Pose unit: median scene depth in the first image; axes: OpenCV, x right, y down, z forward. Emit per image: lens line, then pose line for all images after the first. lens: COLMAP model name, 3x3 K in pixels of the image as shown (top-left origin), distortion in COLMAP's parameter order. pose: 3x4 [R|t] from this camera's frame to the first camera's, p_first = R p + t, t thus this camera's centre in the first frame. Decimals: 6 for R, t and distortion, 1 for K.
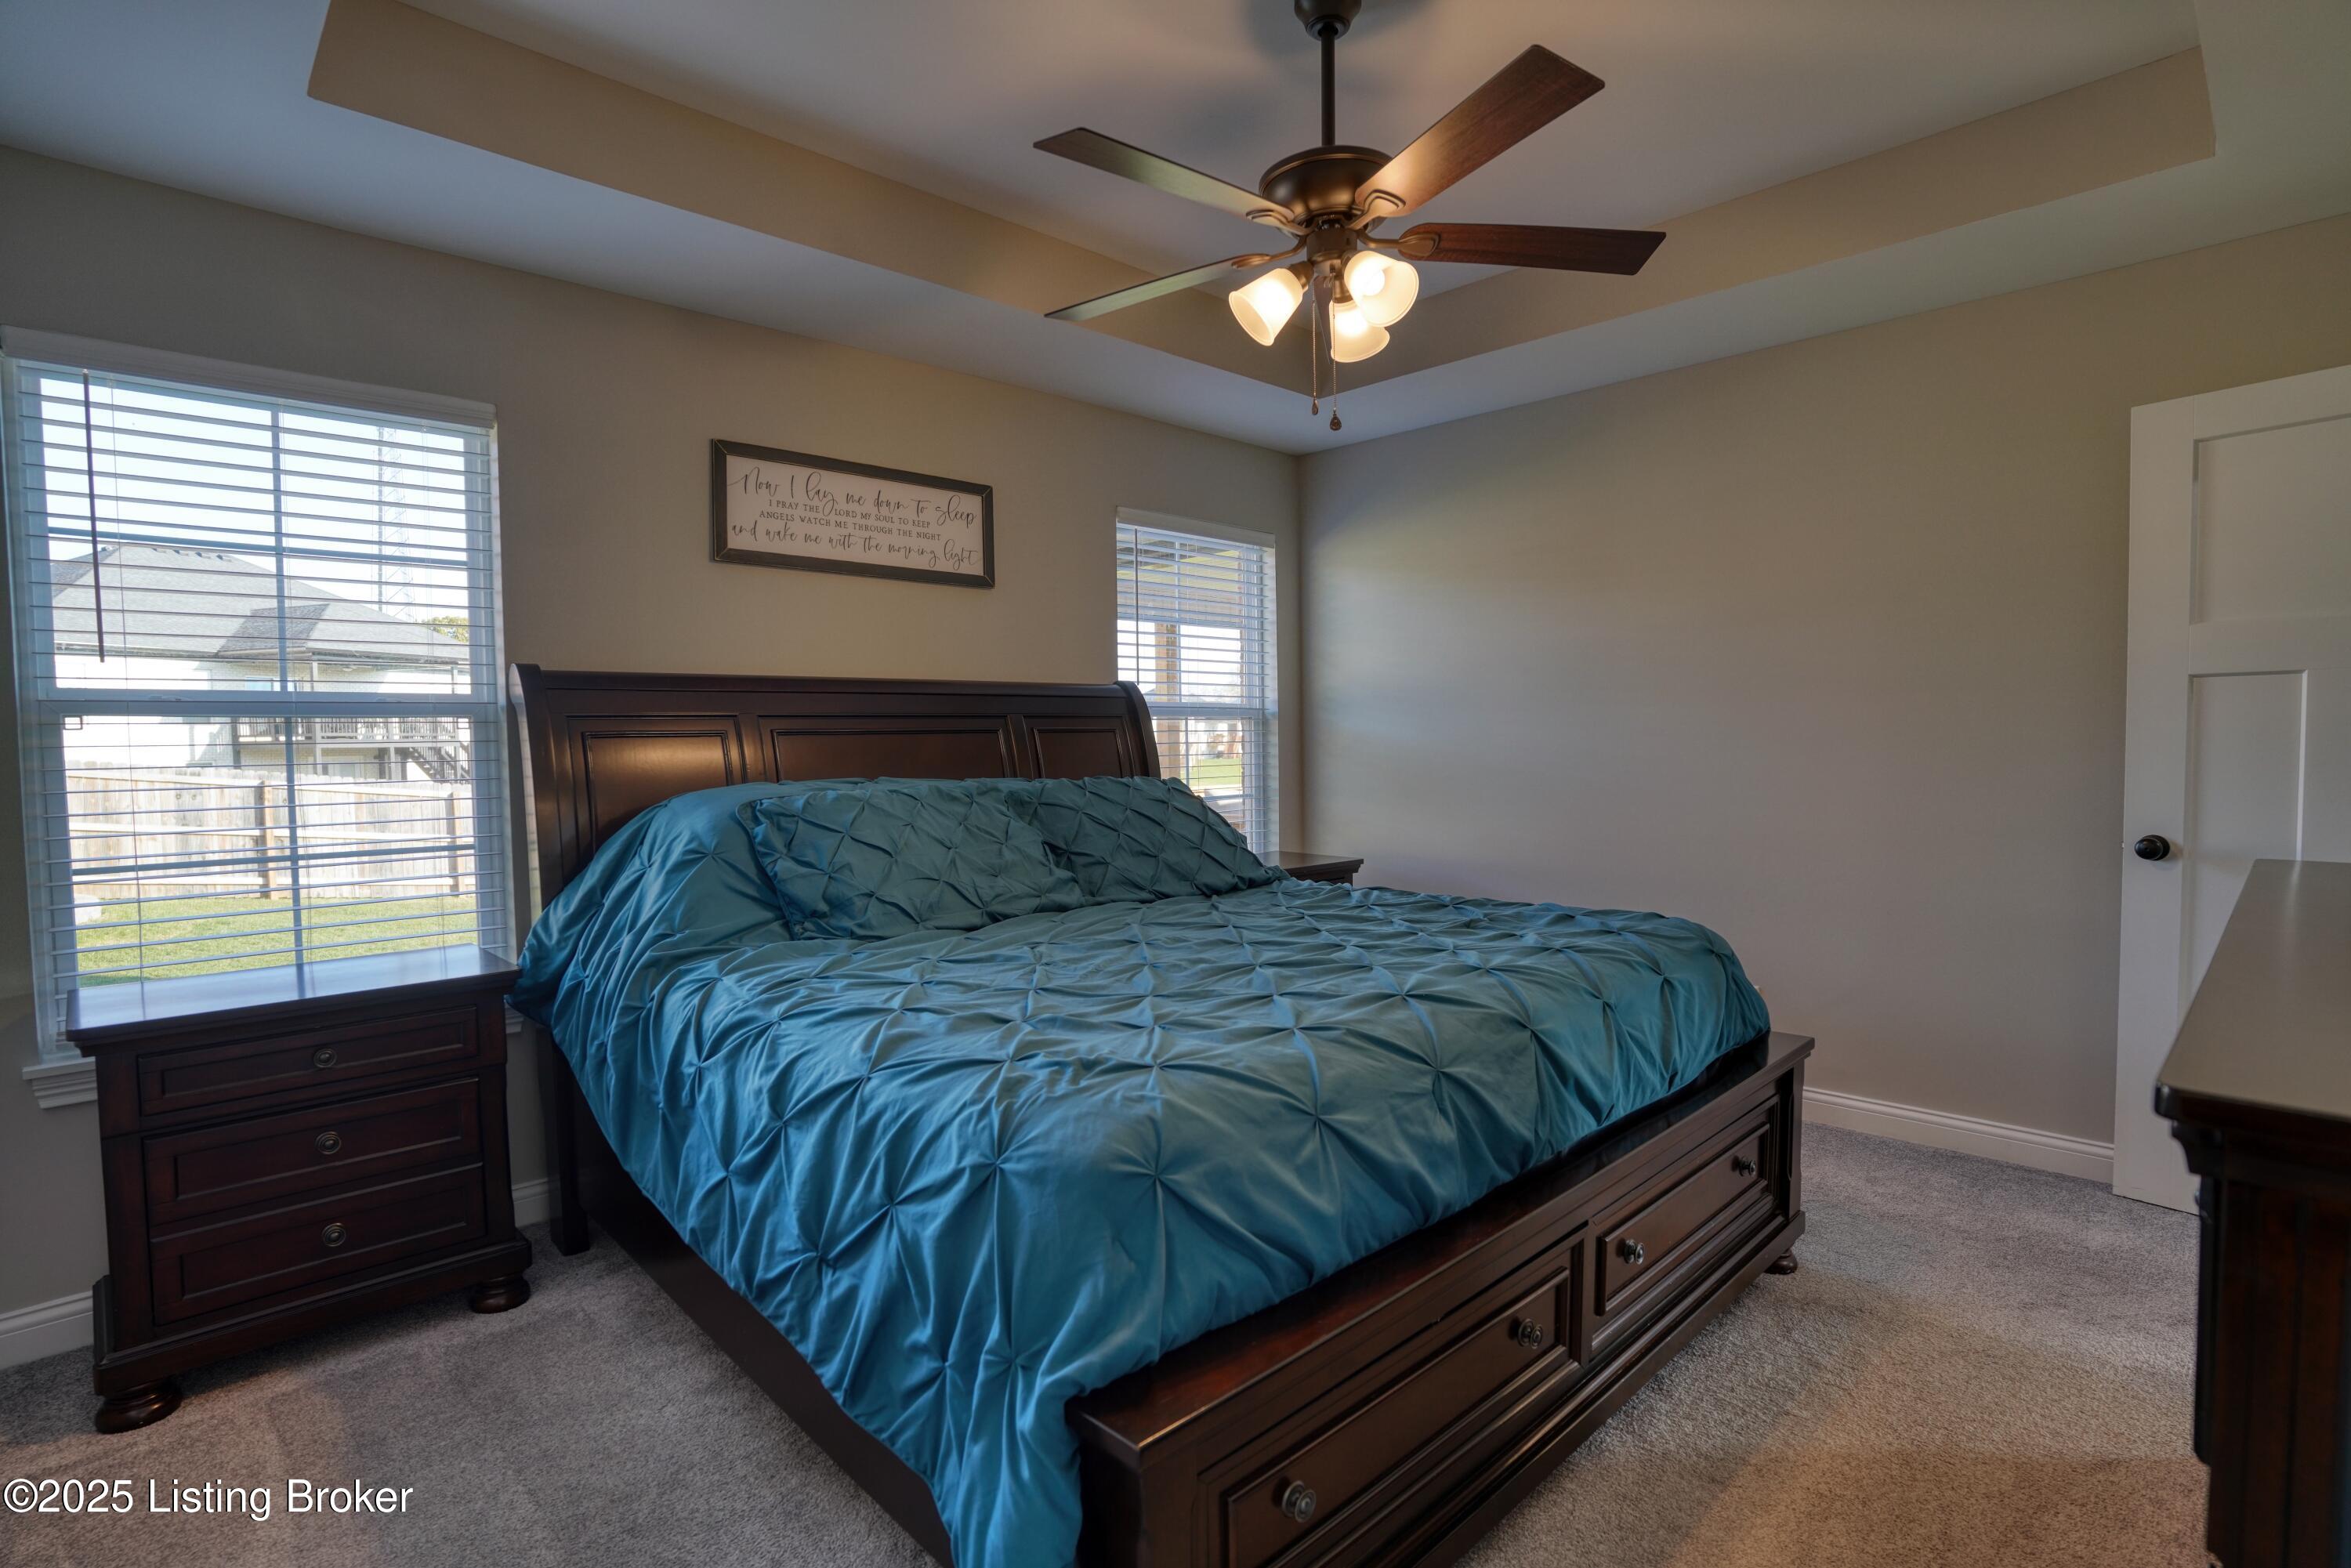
lens RADIAL K [[1146.1, 0, 1167.7], [0, 1146.1, 794.6], [0, 0, 1]] dist [-0.079242, 0.036264]
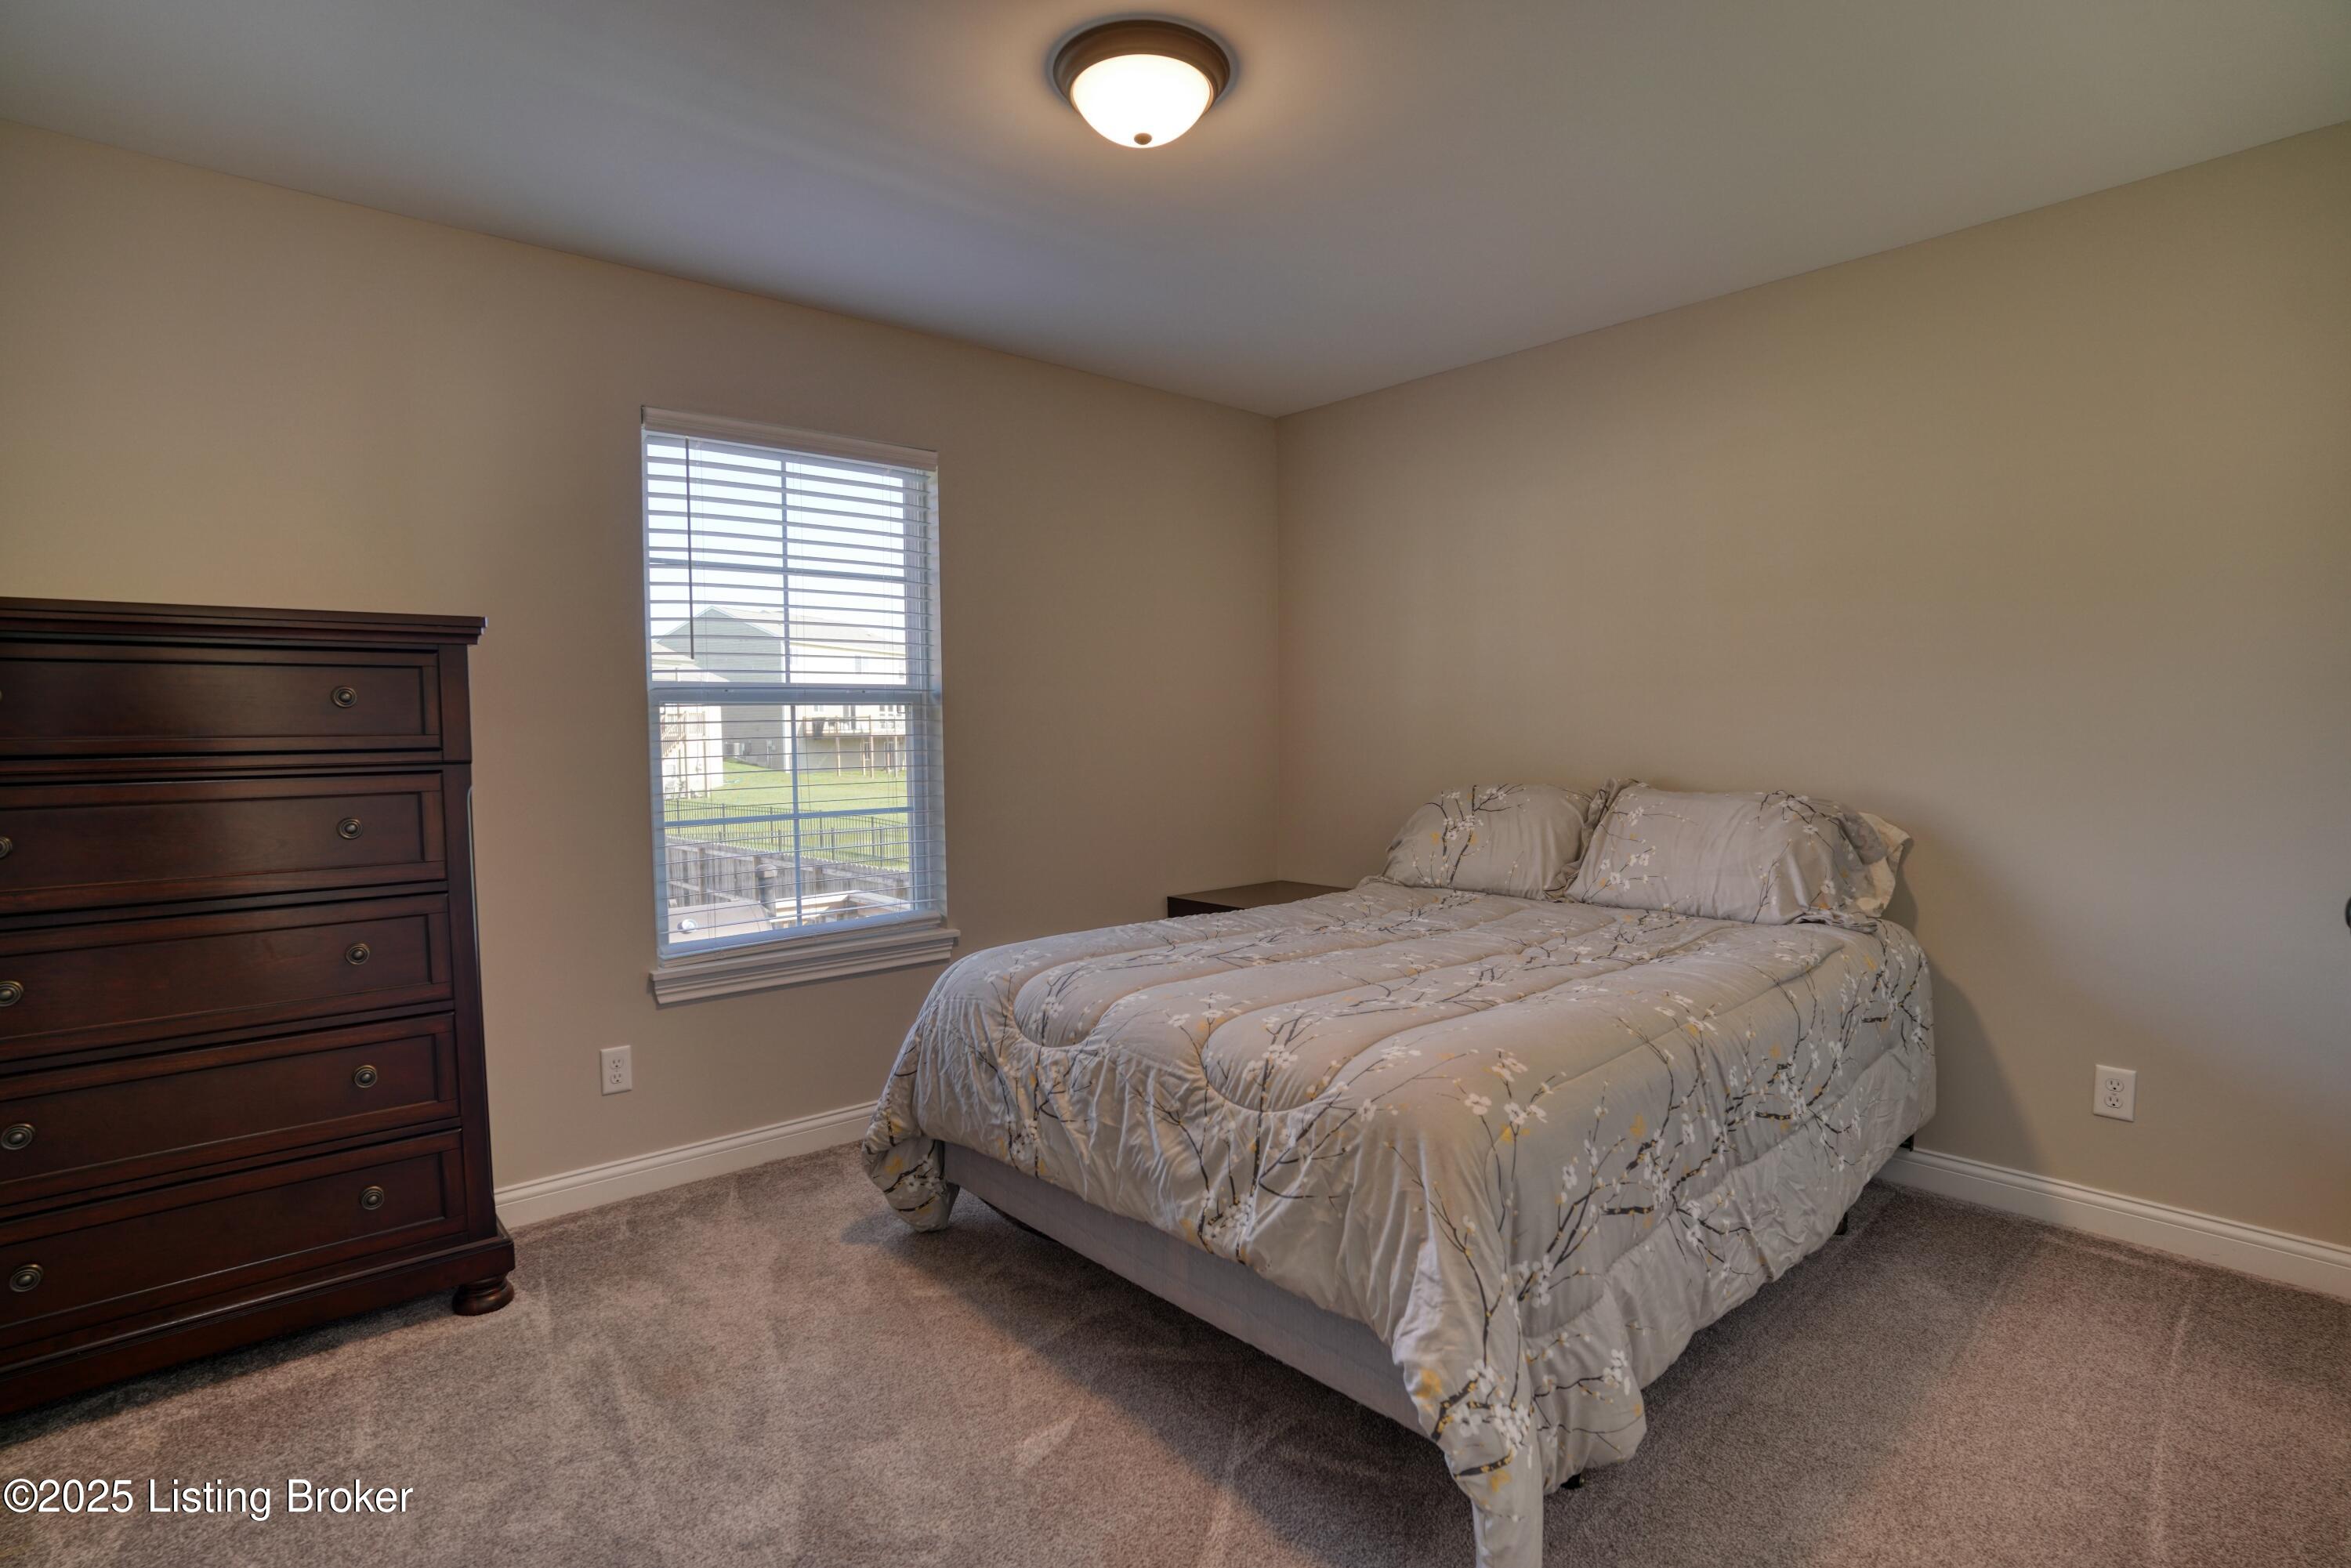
lens RADIAL K [[1146.1, 0, 1167.7], [0, 1146.1, 794.6], [0, 0, 1]] dist [-0.079242, 0.036264]
pose [[0.998596, 0.008810, -0.052225, -0.338180], [-0.008143, 0.999883, 0.012969, 0.019055], [0.052333, -0.012525, 0.998551, -0.319374]]
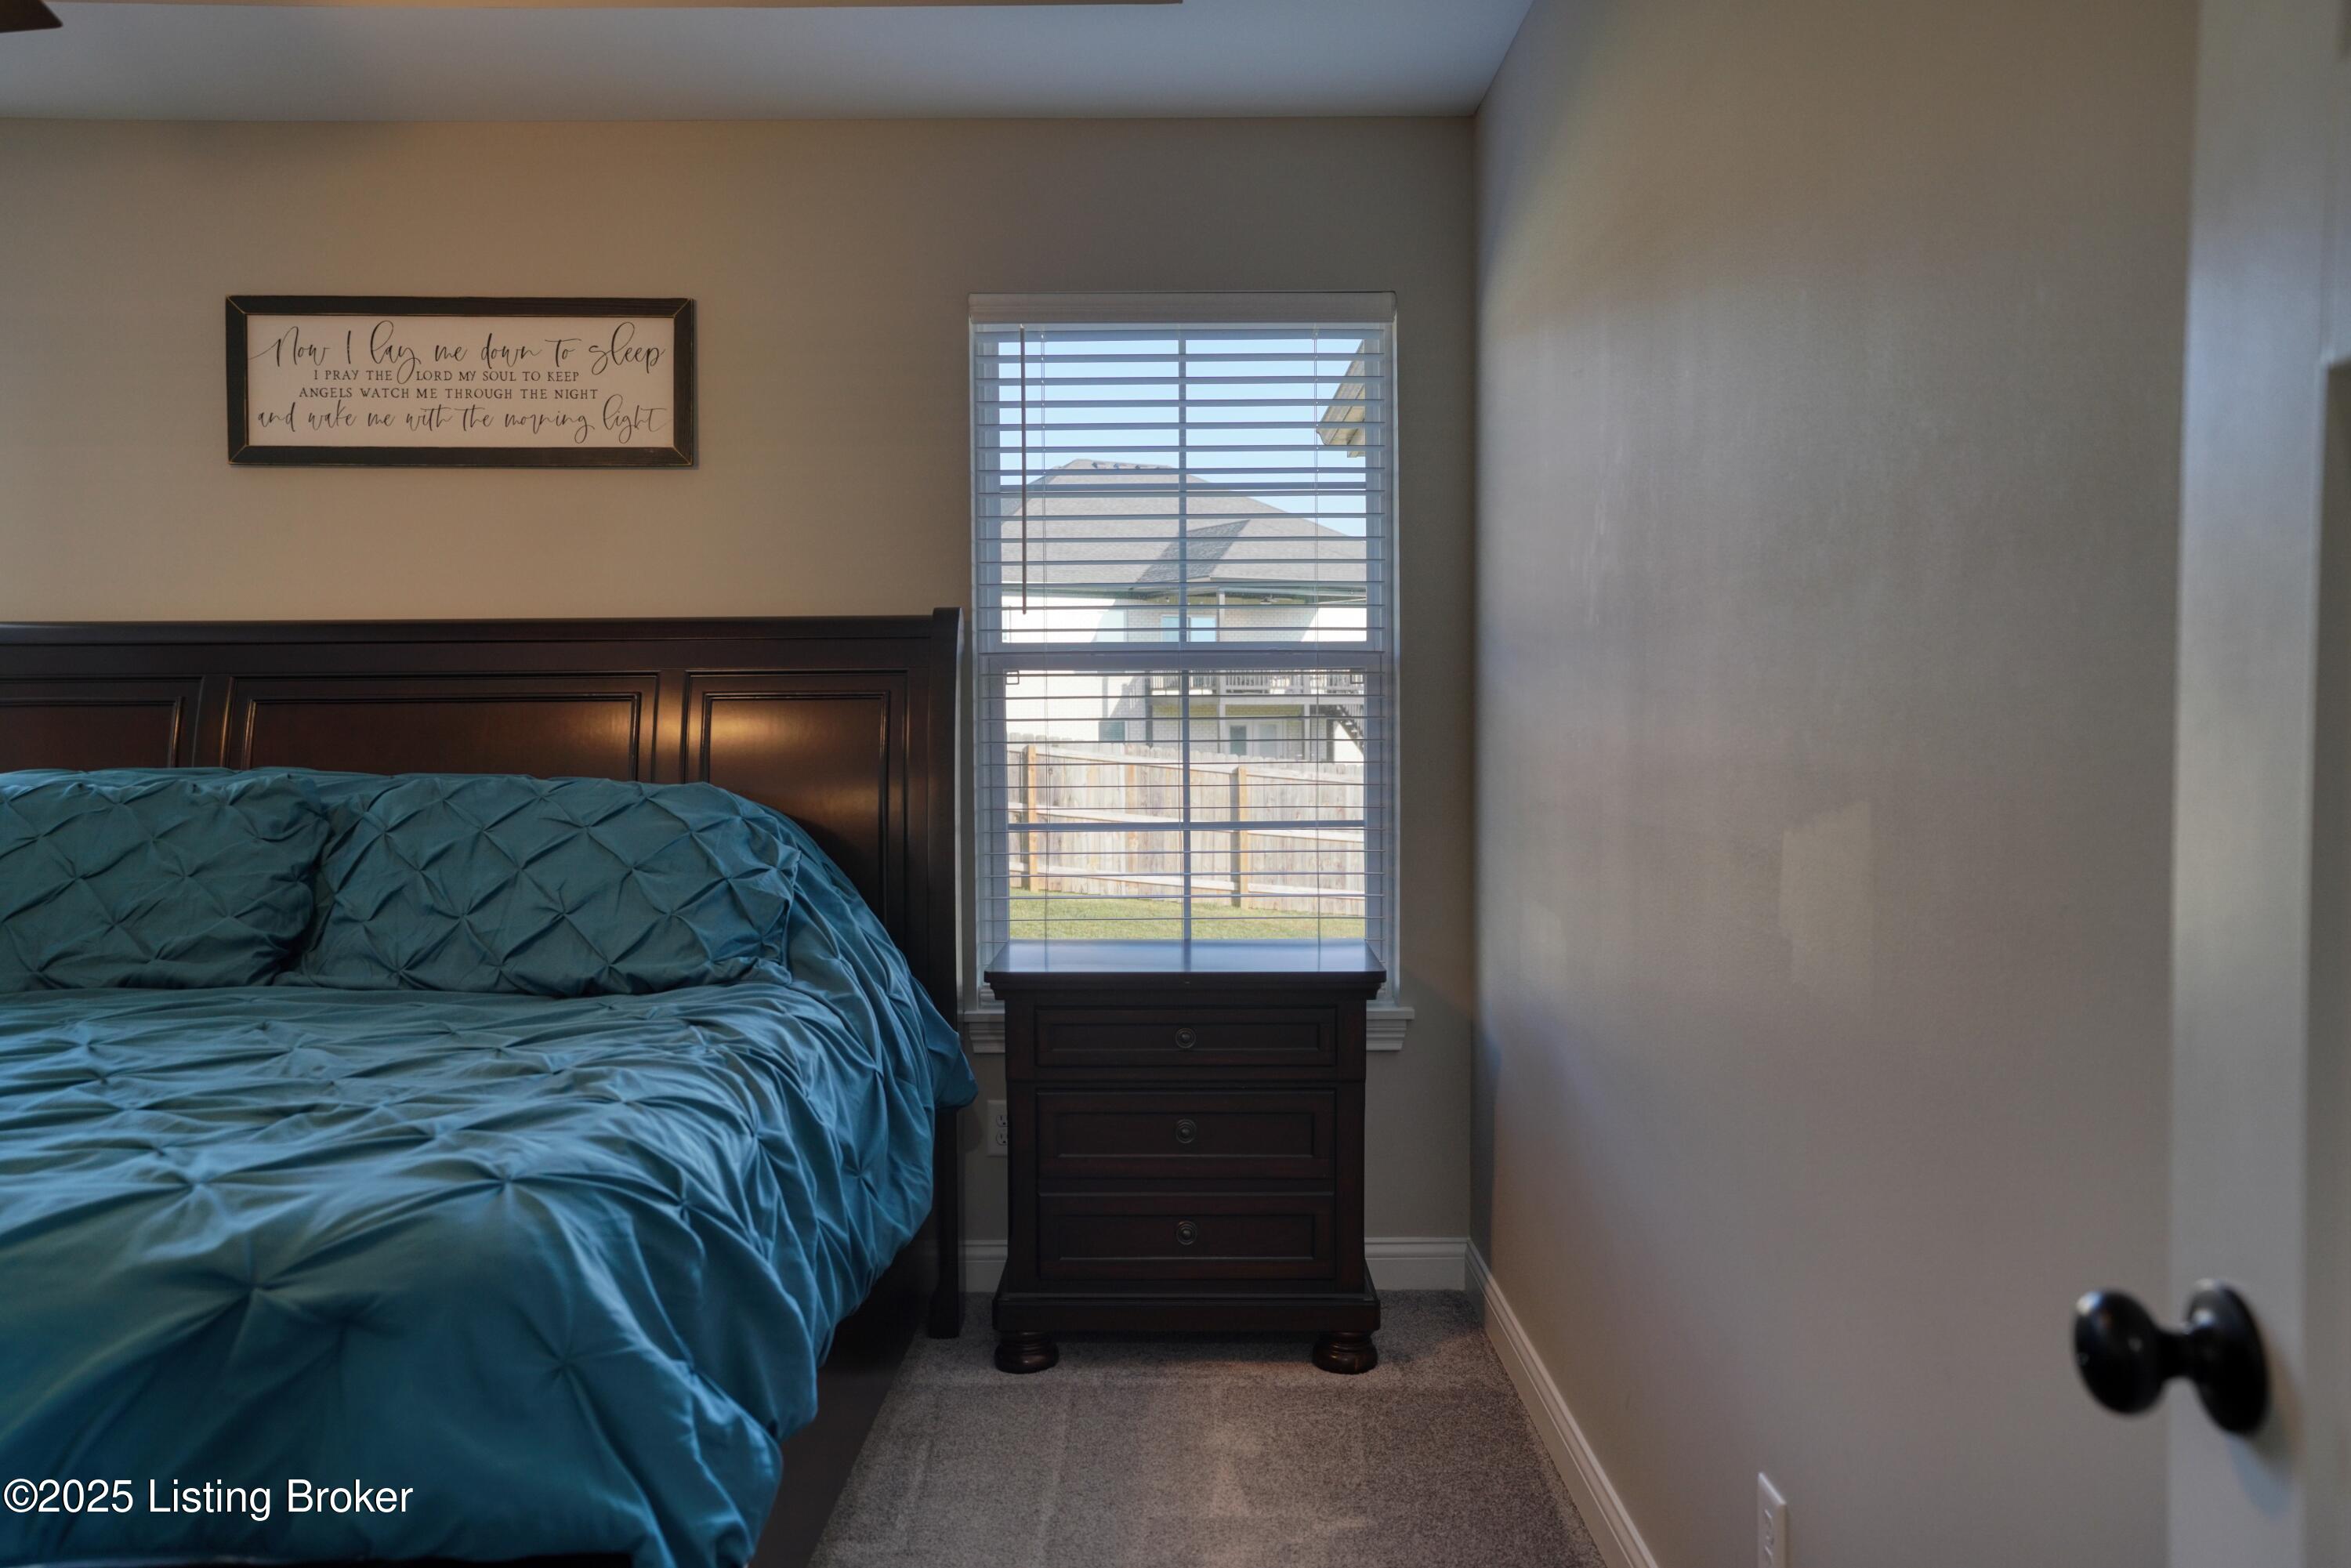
lens RADIAL K [[1511.2, 0, 1175.5], [0, 1511.2, 784.0], [0, 0, 1]] dist [0.003012, 0.003027]
pose [[0.723229, 0.046051, -0.689072, 0.090403], [-0.039475, 0.998900, 0.025324, -0.005996], [0.689480, 0.008886, 0.724251, 0.087817]]
